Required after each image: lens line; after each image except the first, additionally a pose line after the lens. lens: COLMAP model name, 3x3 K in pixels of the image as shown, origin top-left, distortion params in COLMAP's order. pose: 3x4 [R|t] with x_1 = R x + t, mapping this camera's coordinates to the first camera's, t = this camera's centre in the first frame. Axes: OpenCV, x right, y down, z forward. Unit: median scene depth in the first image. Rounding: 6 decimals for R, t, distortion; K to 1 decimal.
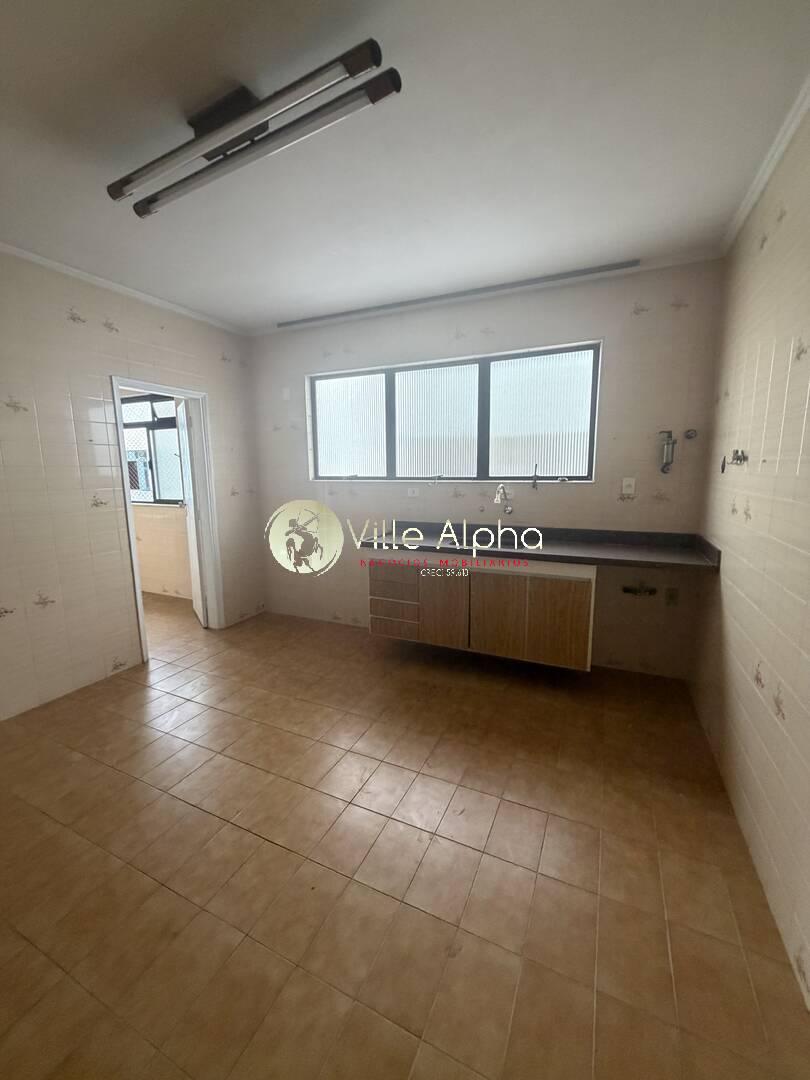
lens RADIAL K [[430.4, 0, 404.0], [0, 430.4, 538.7], [0, 0, 1]] dist [0.000608, -0.000209]
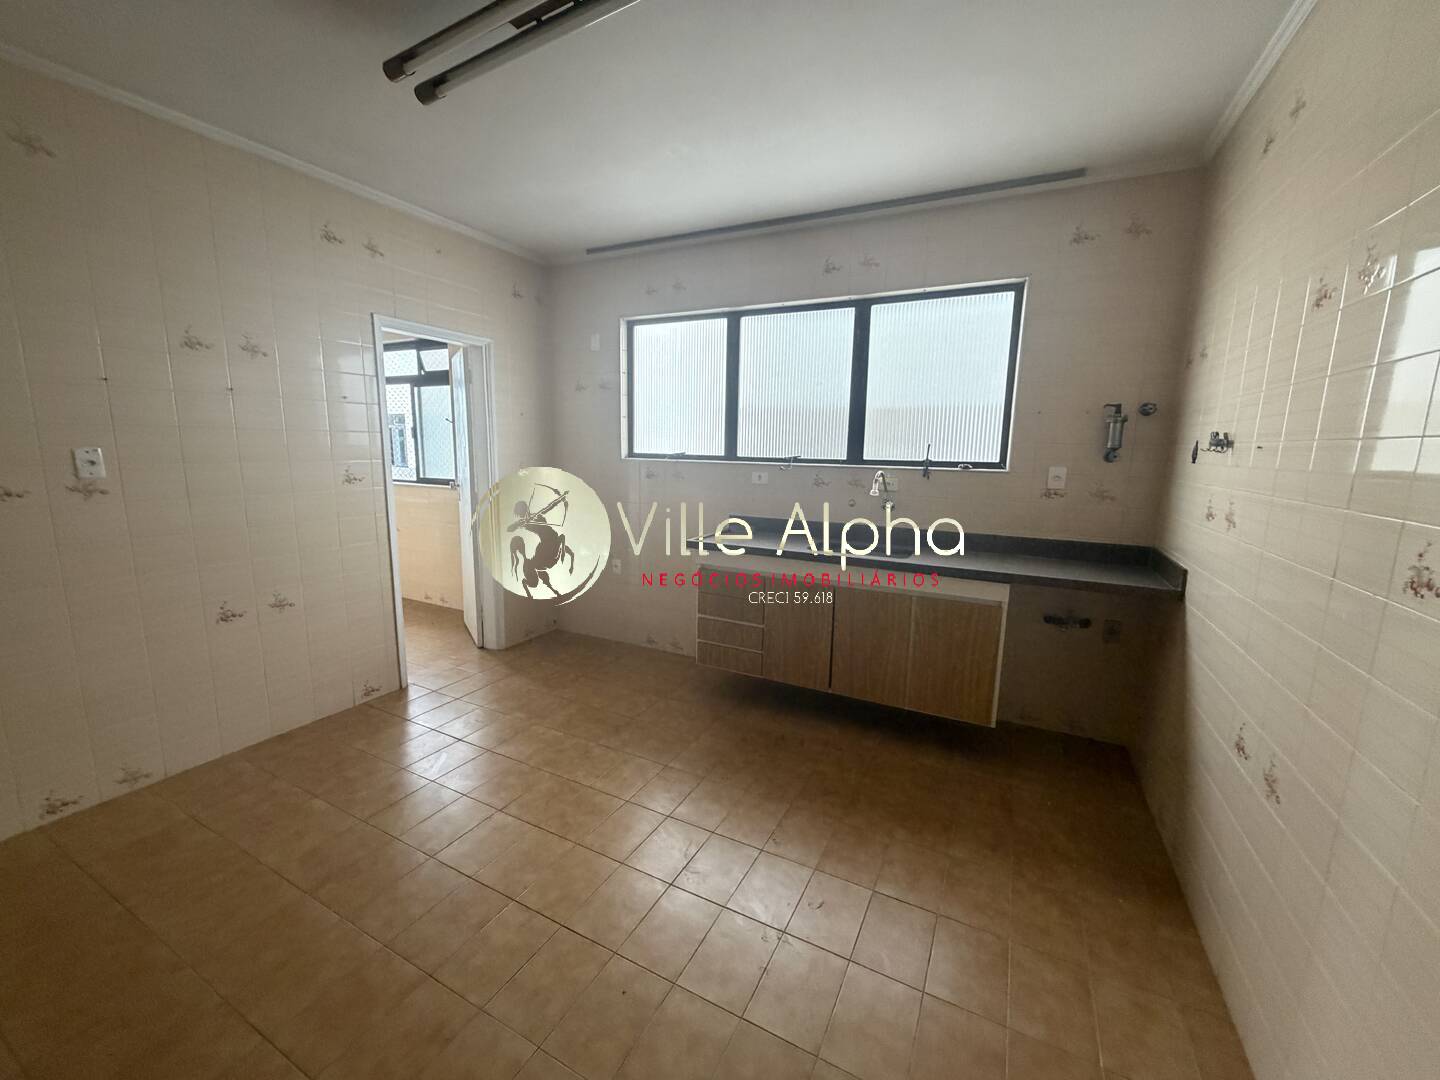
lens RADIAL K [[573.9, 0, 713.5], [0, 573.9, 546.0], [0, 0, 1]] dist [0.000608, -0.000209]
pose [[0.998587, 0.035388, -0.039647, -0.023459], [-0.035019, 0.999337, 0.009949, 0.004627], [0.039973, -0.008547, 0.999164, -0.000273]]
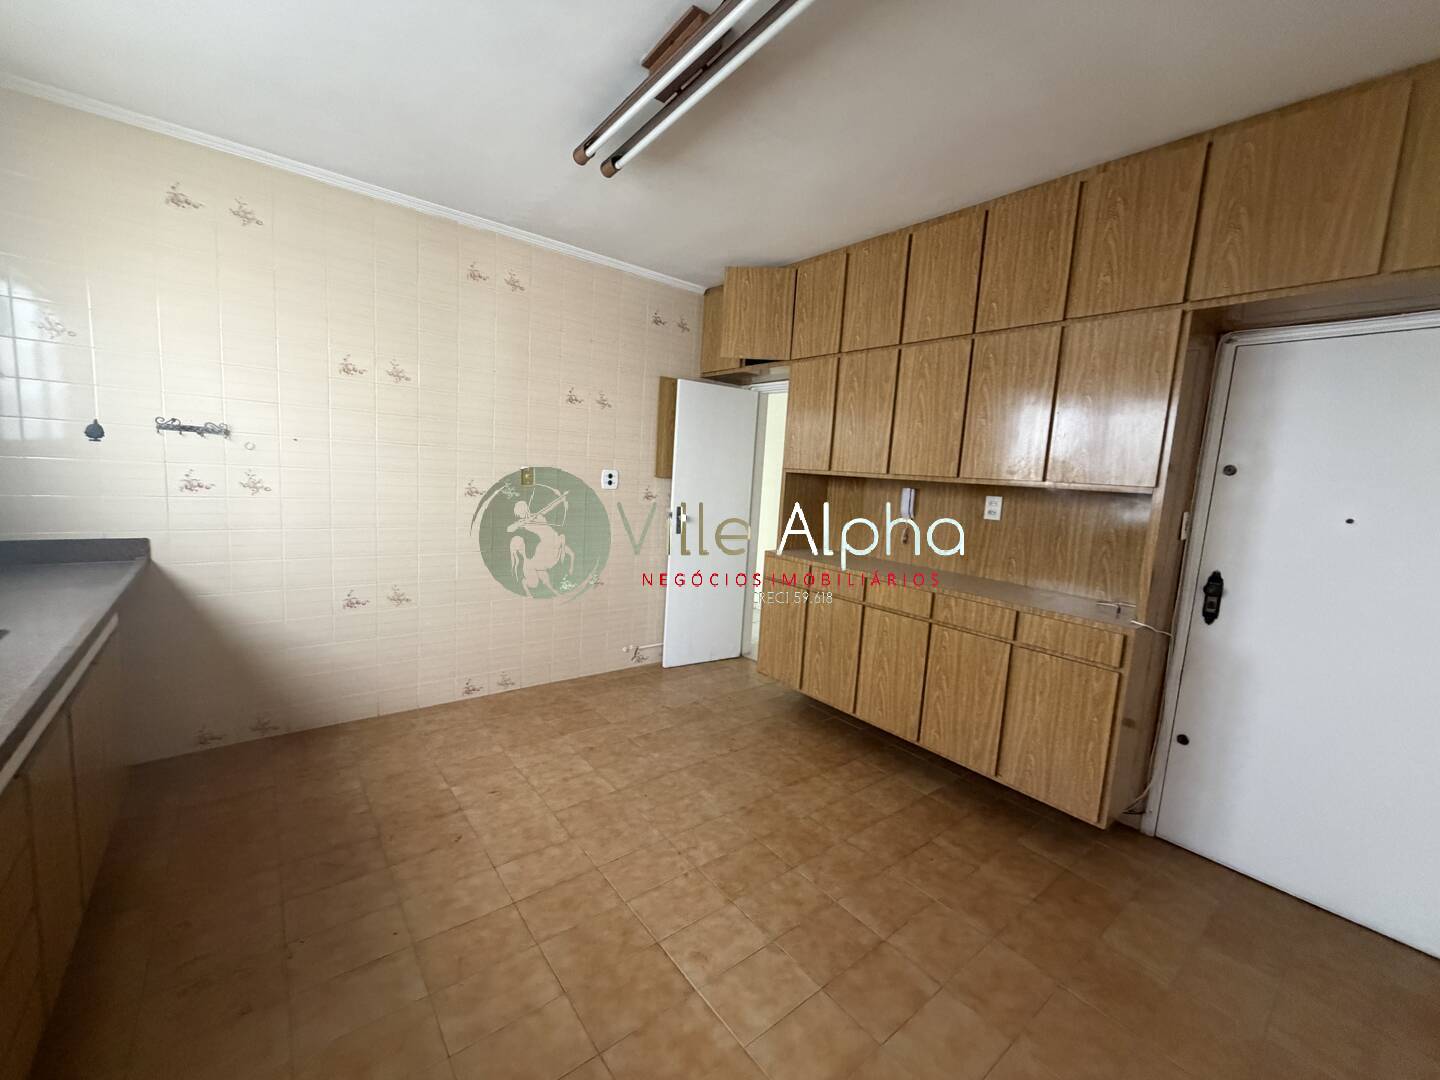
lens RADIAL K [[573.9, 0, 721.6], [0, 573.9, 537.3], [0, 0, 1]] dist [0.000608, -0.000209]
pose [[-0.903285, -0.095303, 0.418322, -0.597428], [0.015489, 0.967137, 0.253782, -0.198761], [-0.428761, 0.235717, -0.872125, 1.252909]]
